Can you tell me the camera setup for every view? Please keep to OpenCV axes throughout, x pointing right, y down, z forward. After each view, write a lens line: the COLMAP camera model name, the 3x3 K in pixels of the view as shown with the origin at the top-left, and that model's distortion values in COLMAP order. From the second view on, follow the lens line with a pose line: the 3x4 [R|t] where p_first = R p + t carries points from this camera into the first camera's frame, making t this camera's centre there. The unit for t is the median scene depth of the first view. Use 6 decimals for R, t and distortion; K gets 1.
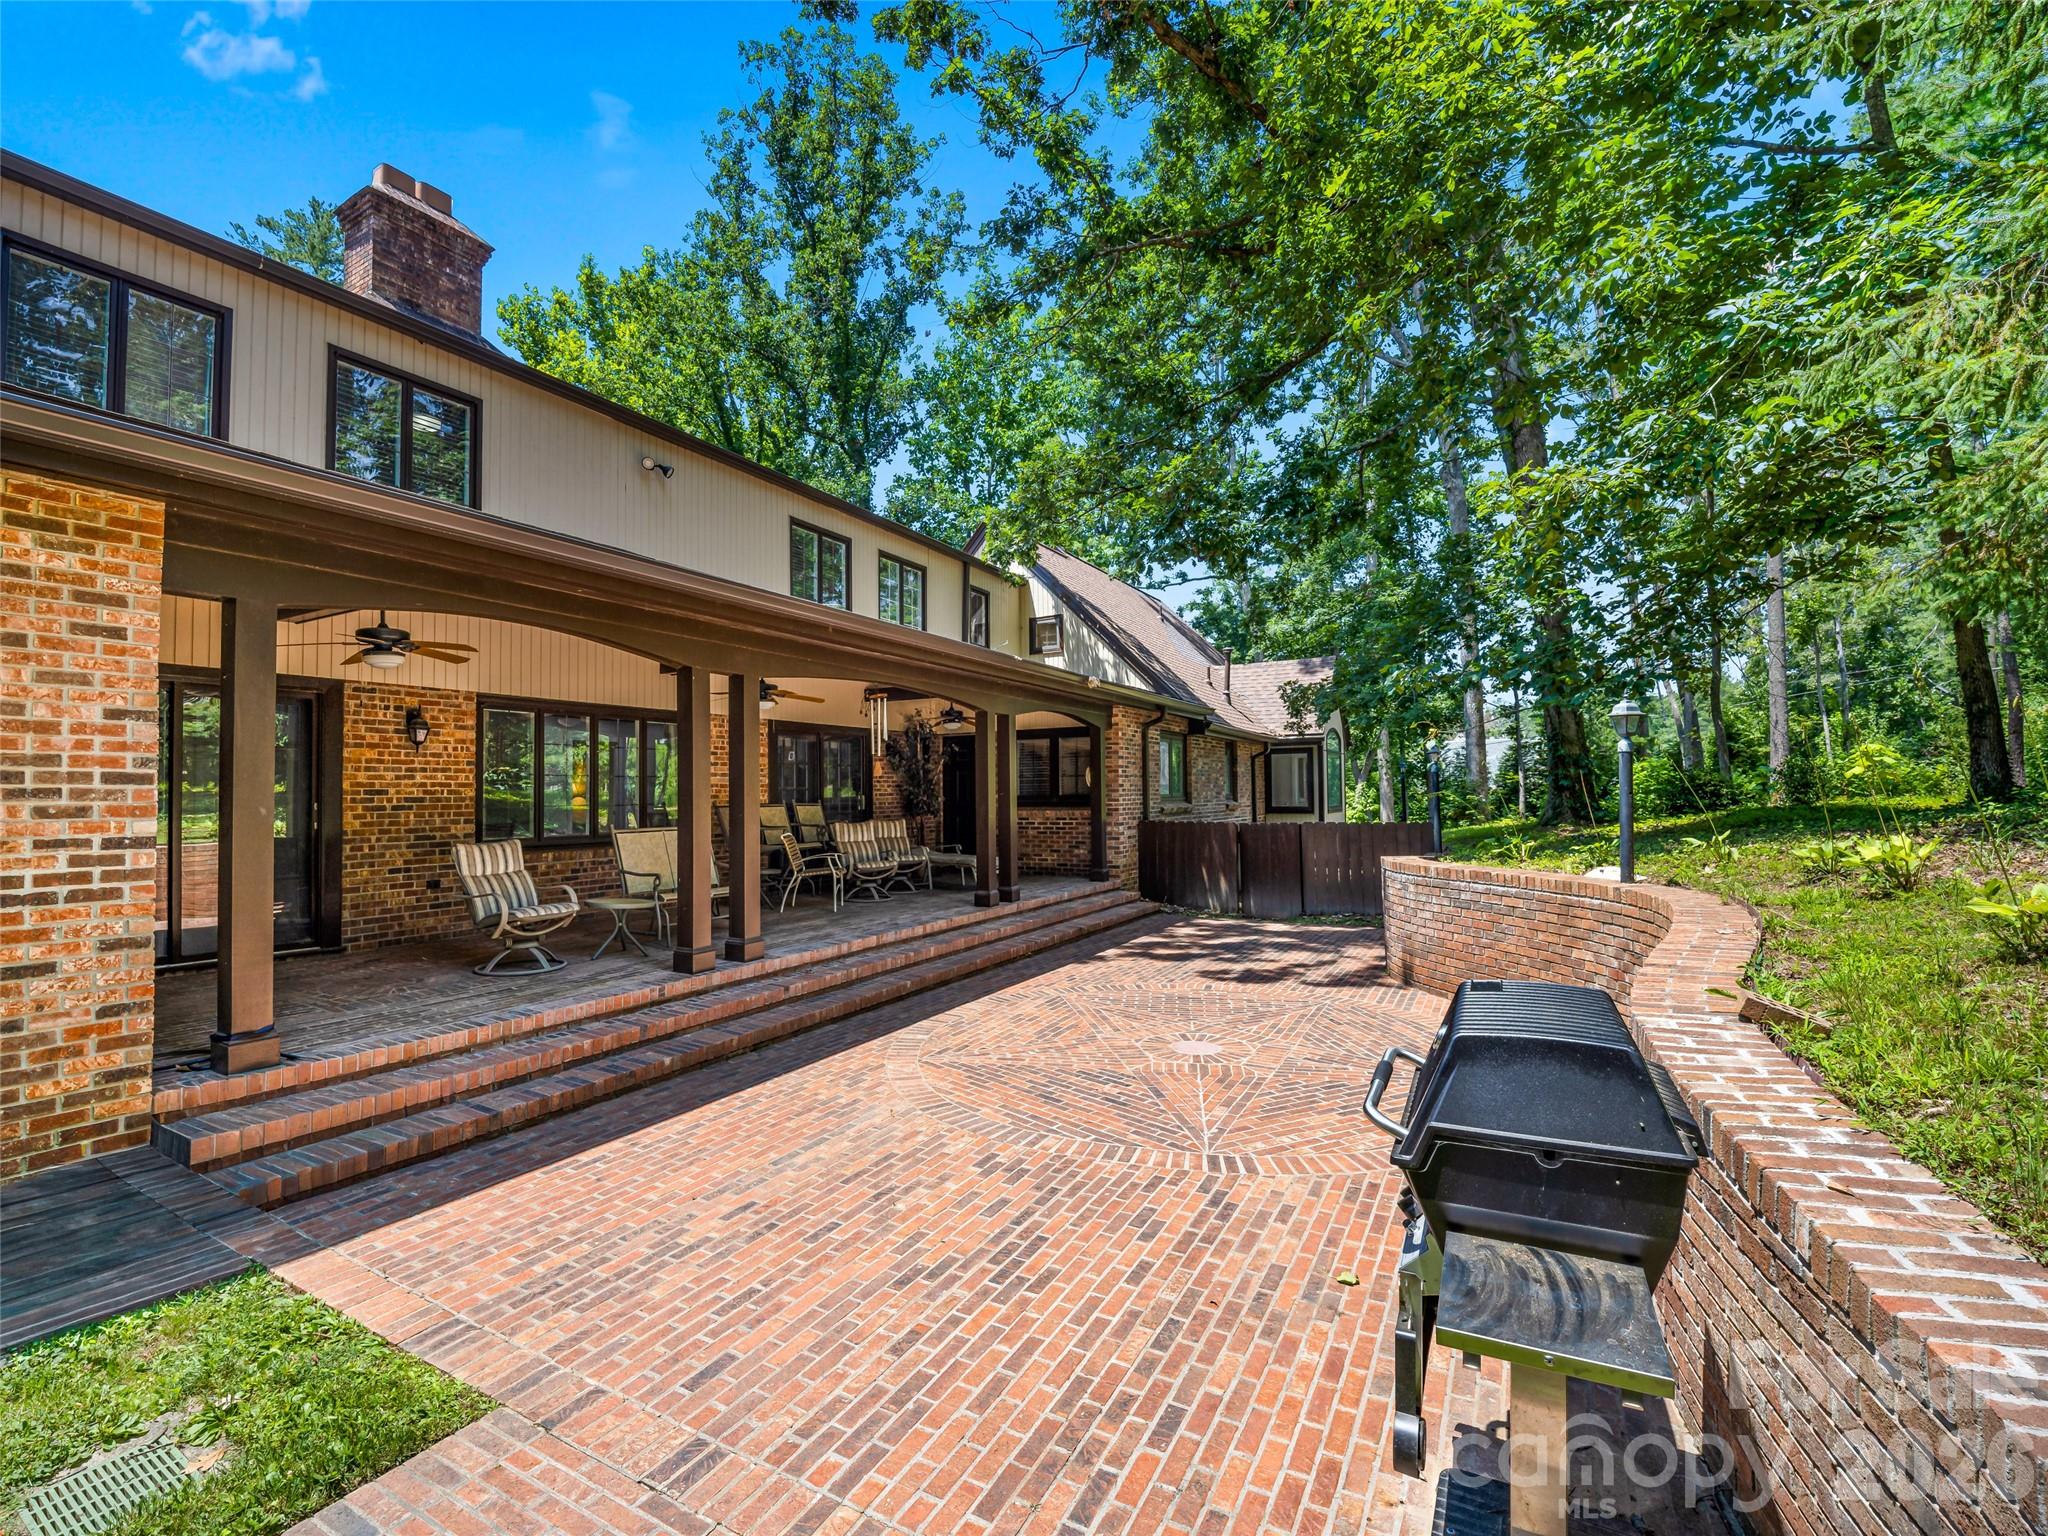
lens RADIAL K [[913.5, 0, 1009.2], [0, 913.5, 764.9], [0, 0, 1]] dist [-0.027033, -0.000573]
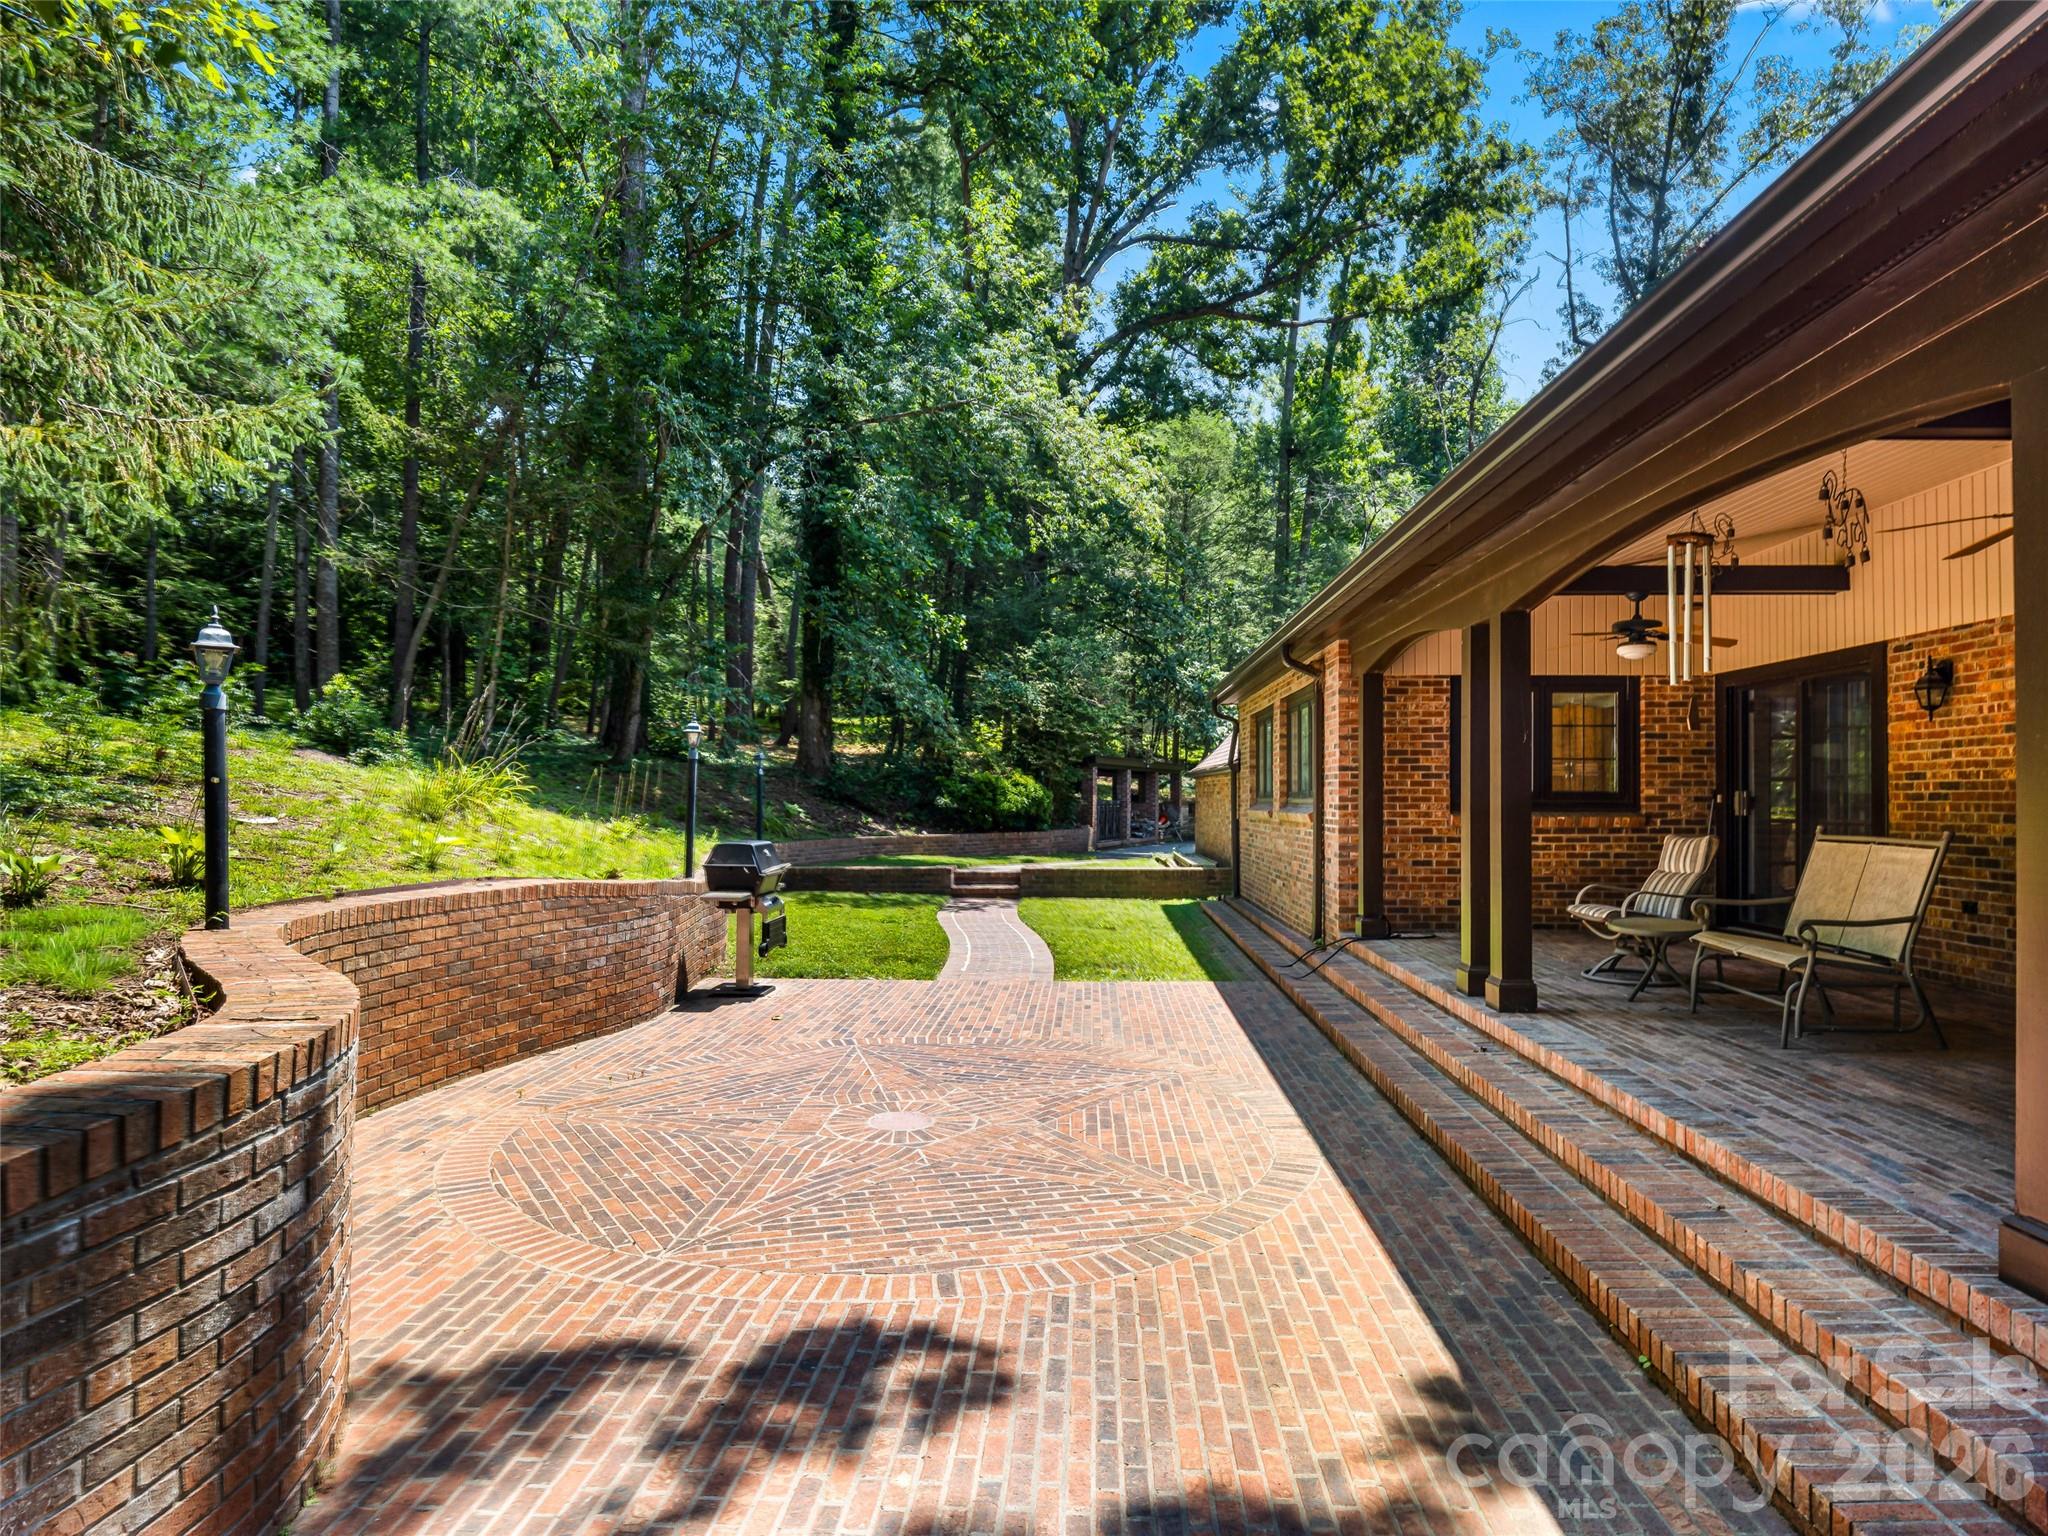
lens RADIAL K [[1655.9, 0, 1022.6], [0, 1655.9, 769.5], [0, 0, 1]] dist [0.003969, 0.000299]
pose [[-0.925248, 0.001450, -0.379359, 0.508526], [0.018996, 0.998915, -0.042513, 0.065332], [0.378886, -0.046541, -0.924272, 1.870423]]
